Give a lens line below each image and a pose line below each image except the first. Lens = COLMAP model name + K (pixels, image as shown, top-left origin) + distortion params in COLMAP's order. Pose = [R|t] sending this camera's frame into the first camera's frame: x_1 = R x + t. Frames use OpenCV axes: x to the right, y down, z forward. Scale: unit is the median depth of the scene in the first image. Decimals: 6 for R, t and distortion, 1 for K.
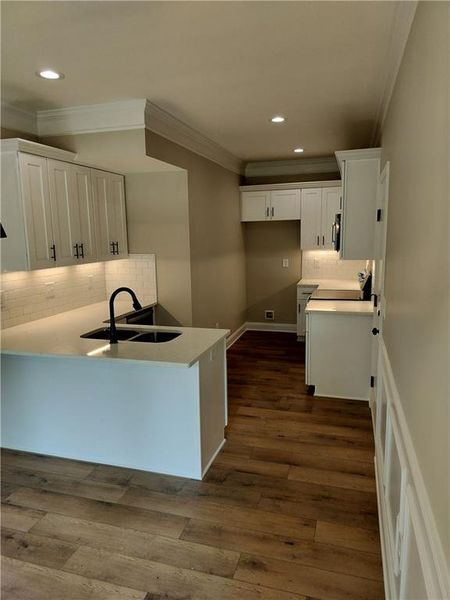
lens RADIAL K [[424.3, 0, 225.0], [0, 424.3, 300.0], [0, 0, 1]] dist [0.053221, -0.050747]
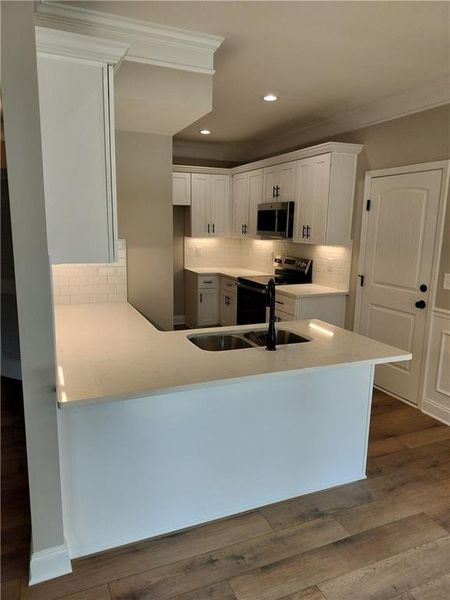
lens RADIAL K [[424.3, 0, 225.0], [0, 424.3, 300.0], [0, 0, 1]] dist [0.053221, -0.050747]
pose [[0.758943, -0.086047, 0.645447, -0.719290], [0.074043, 0.996205, 0.045745, -0.027496], [-0.646934, 0.013073, 0.762434, 0.399352]]
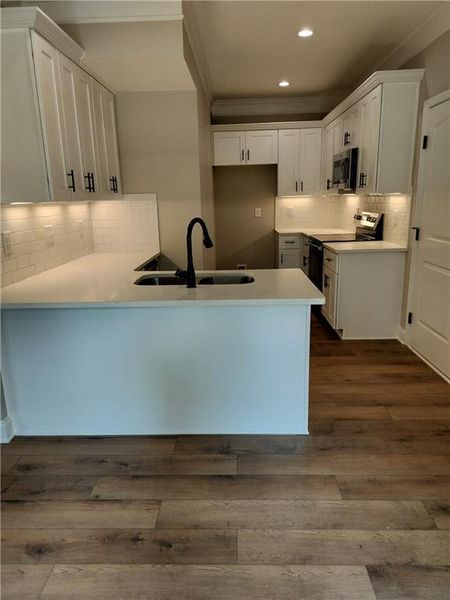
lens RADIAL K [[424.3, 0, 225.0], [0, 424.3, 300.0], [0, 0, 1]] dist [0.053221, -0.050747]
pose [[0.964022, -0.068926, 0.256732, -0.355775], [0.050399, 0.995673, 0.078068, 0.057537], [-0.261002, -0.062321, 0.963324, 0.181159]]
